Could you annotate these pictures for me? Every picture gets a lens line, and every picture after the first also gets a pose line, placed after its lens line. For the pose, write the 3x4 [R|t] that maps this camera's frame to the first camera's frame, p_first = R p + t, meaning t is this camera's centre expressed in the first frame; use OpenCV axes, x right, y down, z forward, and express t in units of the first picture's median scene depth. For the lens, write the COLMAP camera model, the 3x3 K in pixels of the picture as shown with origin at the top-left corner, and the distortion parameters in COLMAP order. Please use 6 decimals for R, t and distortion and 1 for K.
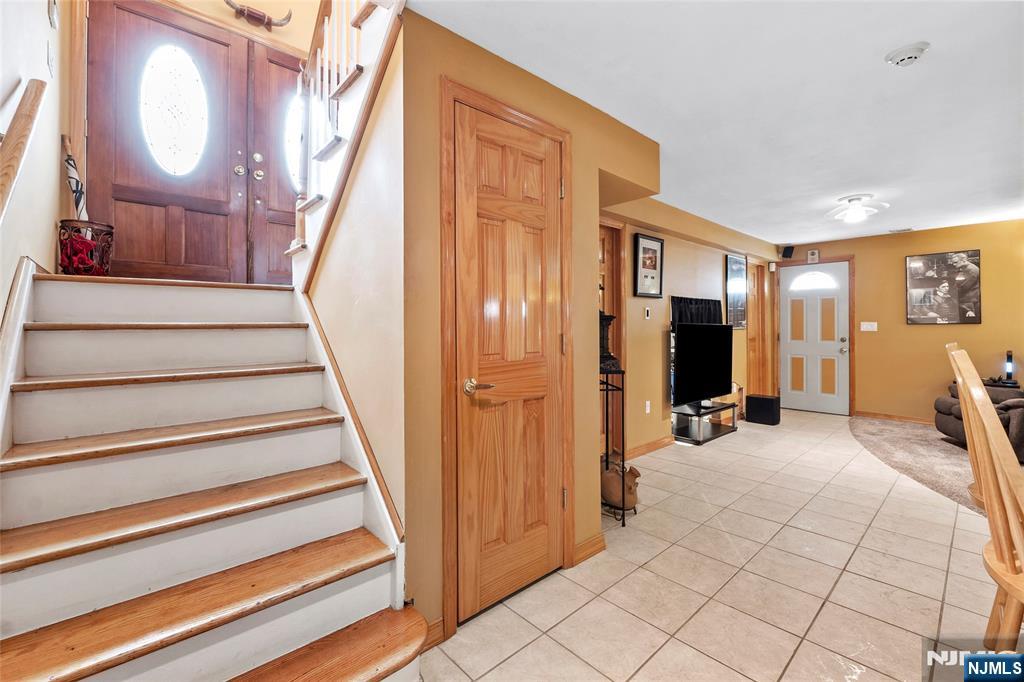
lens RADIAL K [[448.4, 0, 509.8], [0, 448.4, 322.8], [0, 0, 1]] dist [-0.002099, -0.000779]
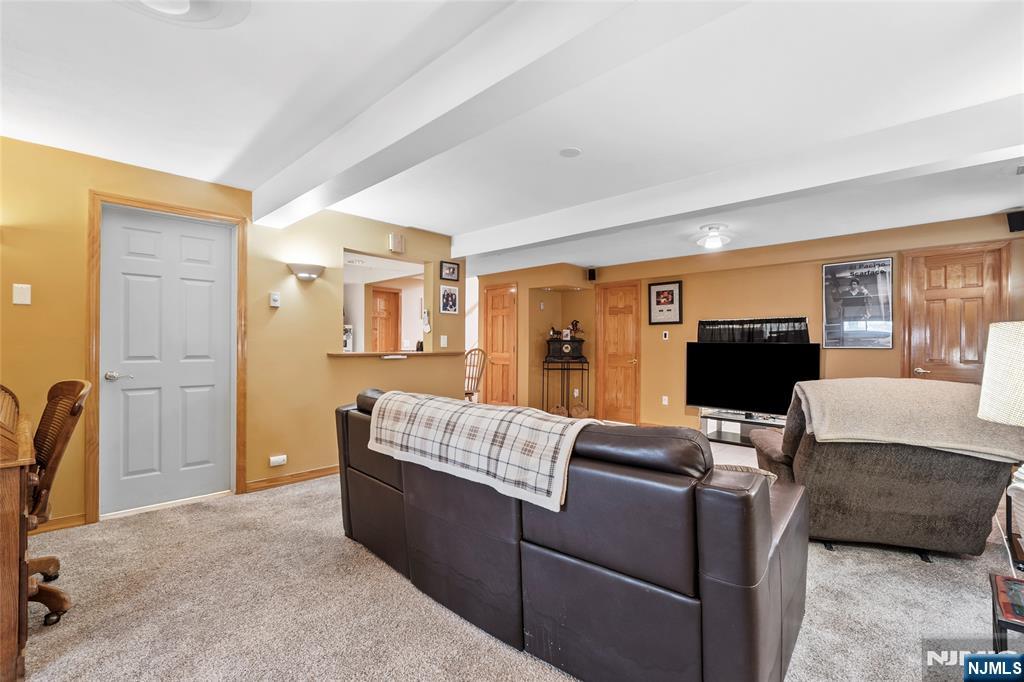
lens RADIAL K [[450.2, 0, 512.0], [0, 450.2, 341.0], [0, 0, 1]] dist [0.000229, 0.000106]
pose [[0.055366, -0.009099, -0.998425, 1.384524], [0.000141, 0.999959, -0.009105, 0.007934], [0.998466, 0.000363, 0.055365, 0.342149]]
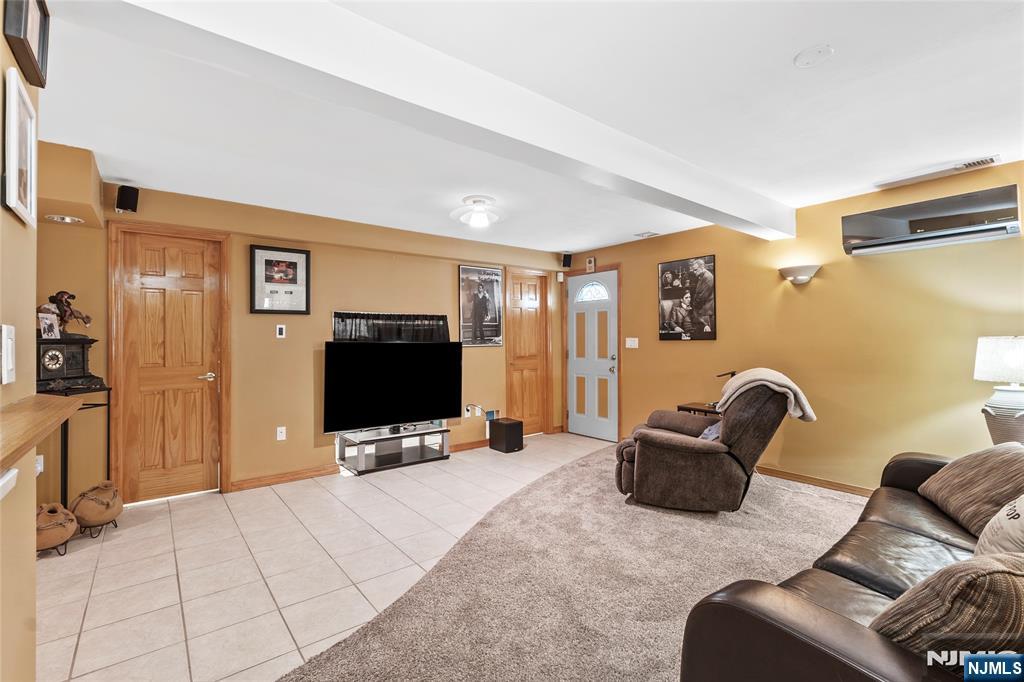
lens RADIAL K [[460.4, 0, 514.2], [0, 460.4, 337.1], [0, 0, 1]] dist [0.000480, -0.000023]
pose [[0.997380, -0.005230, -0.072153, 0.684064], [0.005463, 0.999980, 0.003029, -0.007937], [0.072136, -0.003416, 0.997389, 0.073788]]
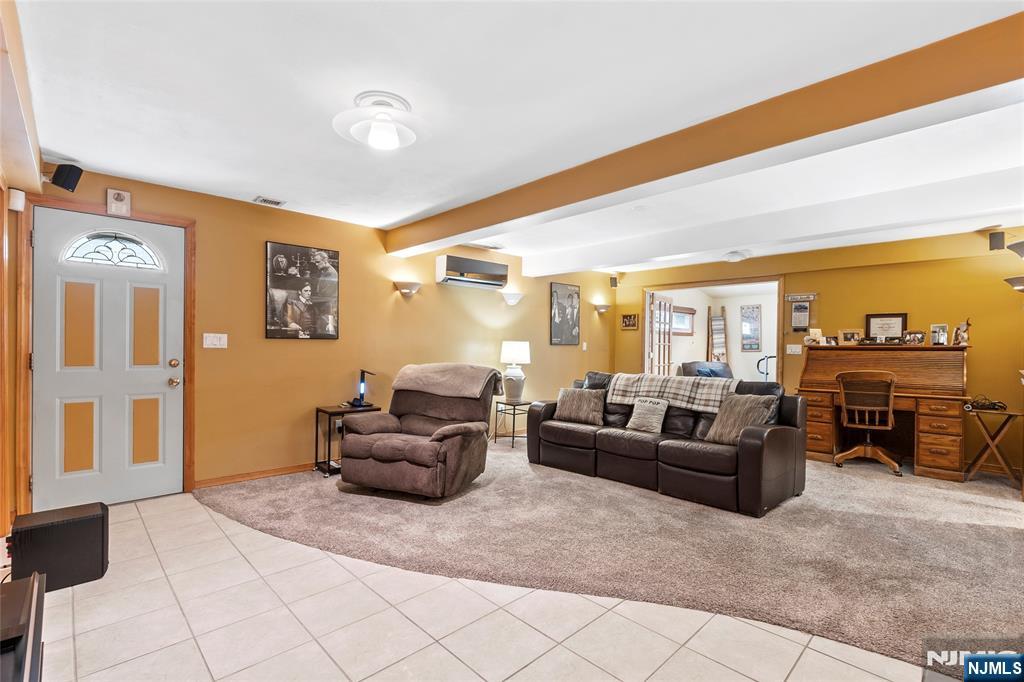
lens RADIAL K [[464.0, 0, 513.5], [0, 464.0, 350.9], [0, 0, 1]] dist [-0.003050, -0.000328]
pose [[-0.022437, -0.005942, 0.999731, 0.156582], [-0.017802, 0.999826, 0.005543, 0.012252], [-0.999590, -0.017673, -0.022539, 0.645094]]
